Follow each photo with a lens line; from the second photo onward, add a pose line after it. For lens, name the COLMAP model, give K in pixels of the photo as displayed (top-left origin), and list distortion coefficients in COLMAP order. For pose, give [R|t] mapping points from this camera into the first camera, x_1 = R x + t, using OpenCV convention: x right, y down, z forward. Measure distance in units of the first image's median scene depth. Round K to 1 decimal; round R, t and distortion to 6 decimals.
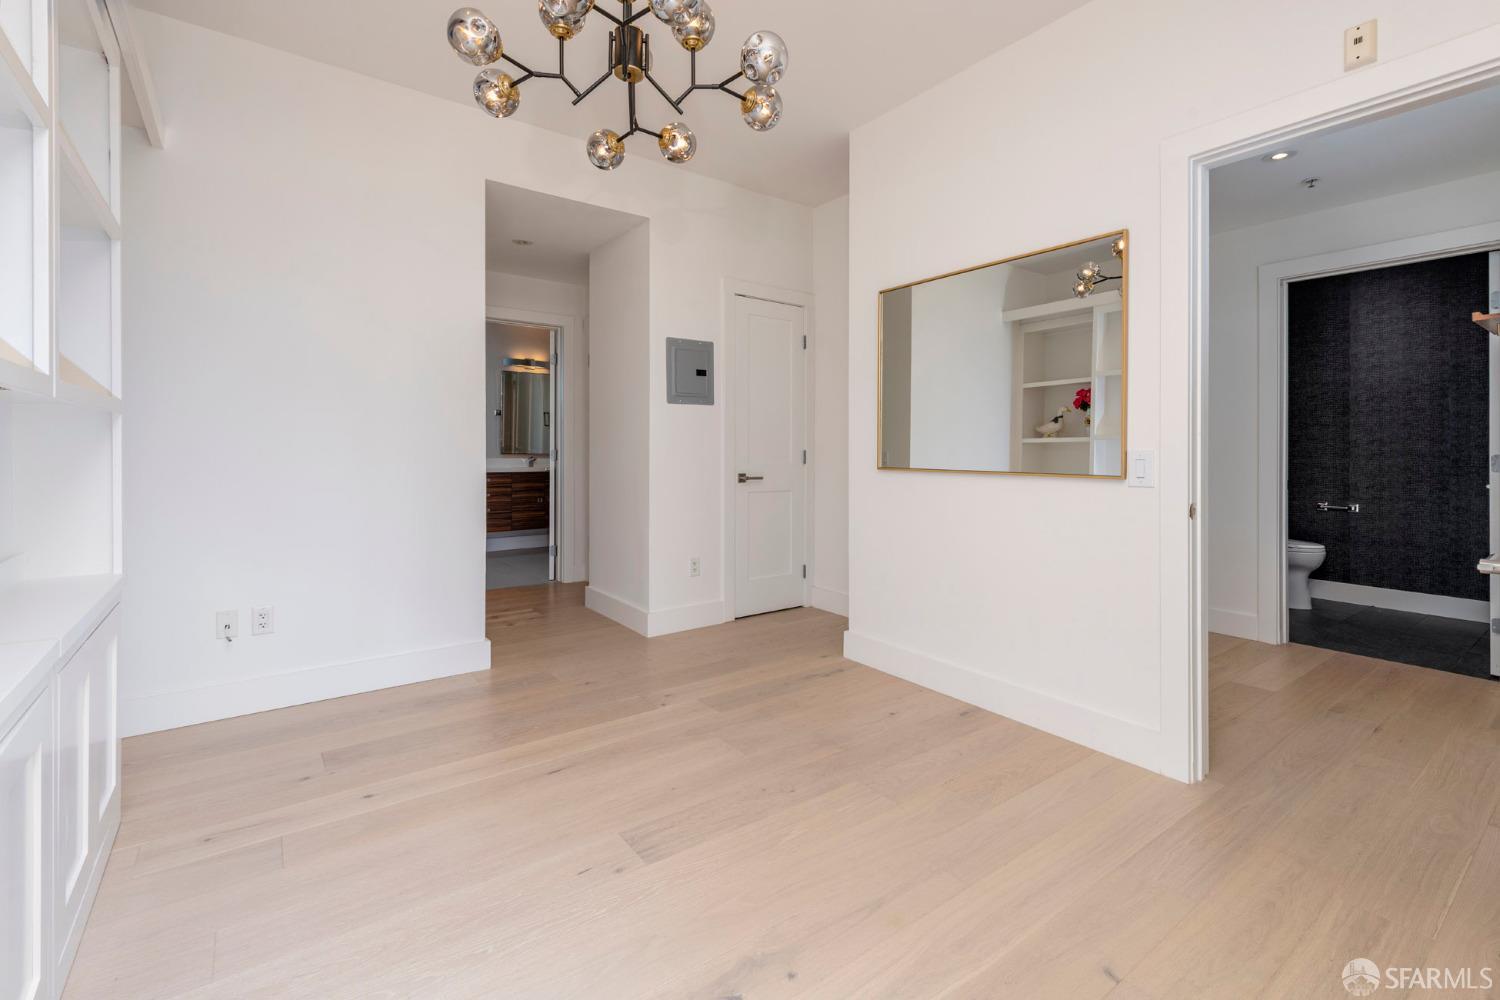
lens RADIAL K [[648.2, 0, 774.8], [0, 648.2, 445.6], [0, 0, 1]] dist [0.013719, -0.002368]
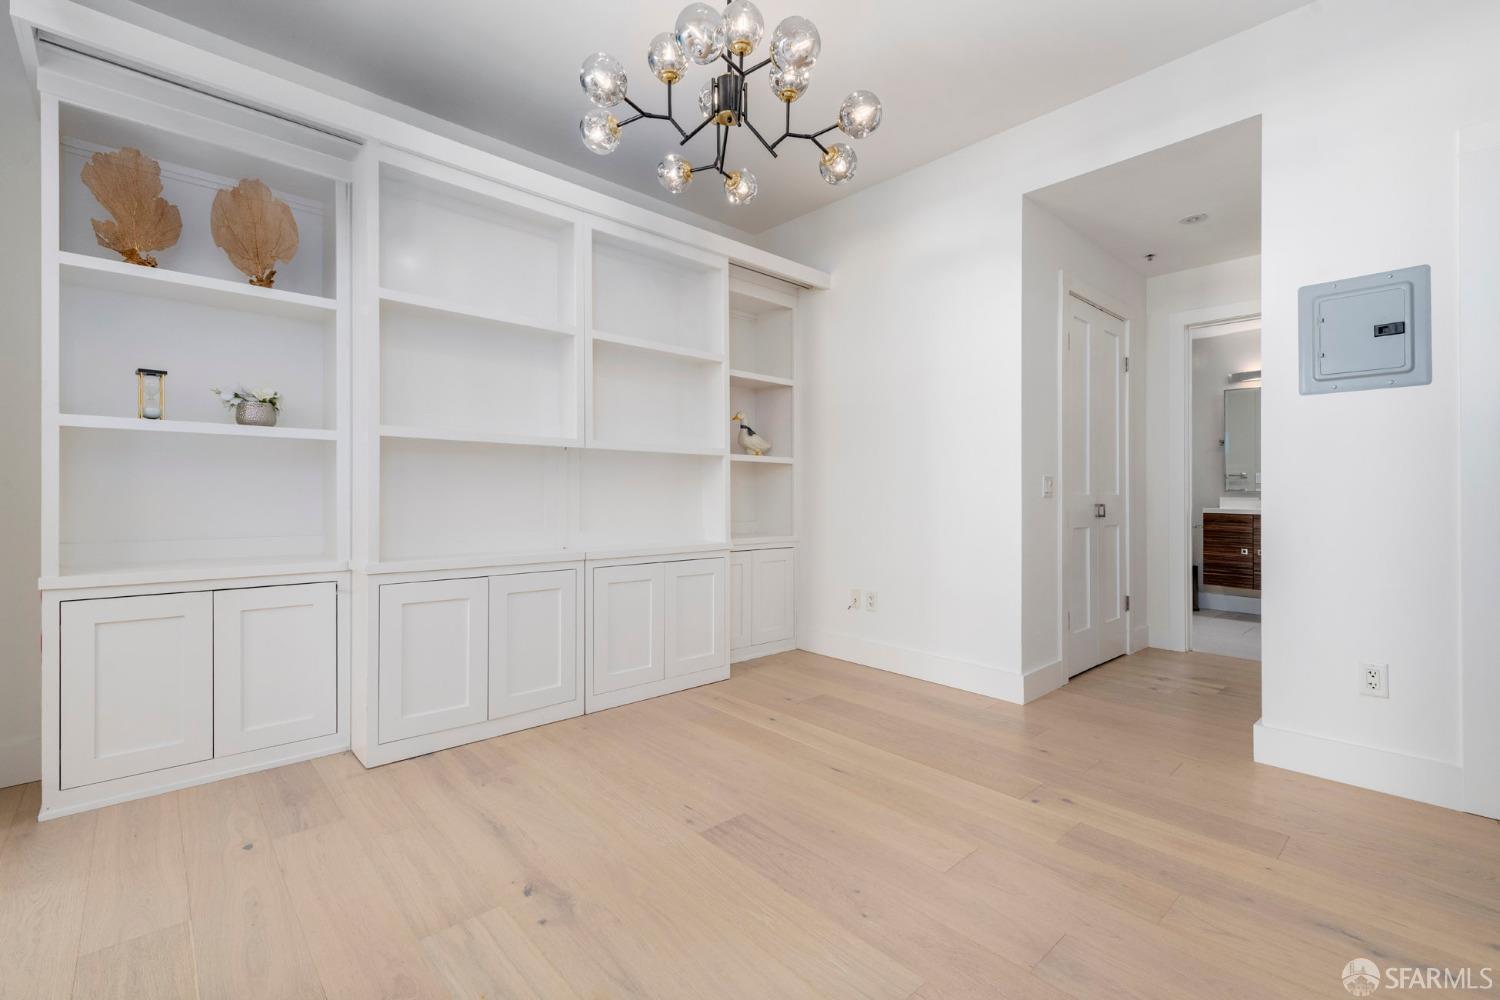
lens RADIAL K [[648.2, 0, 747.0], [0, 648.2, 495.0], [0, 0, 1]] dist [0.013719, -0.002368]
pose [[0.105893, 0.005476, -0.994362, 0.564279], [0.003330, 0.999977, 0.005862, 0.032492], [0.994372, -0.003932, 0.105872, 0.590360]]
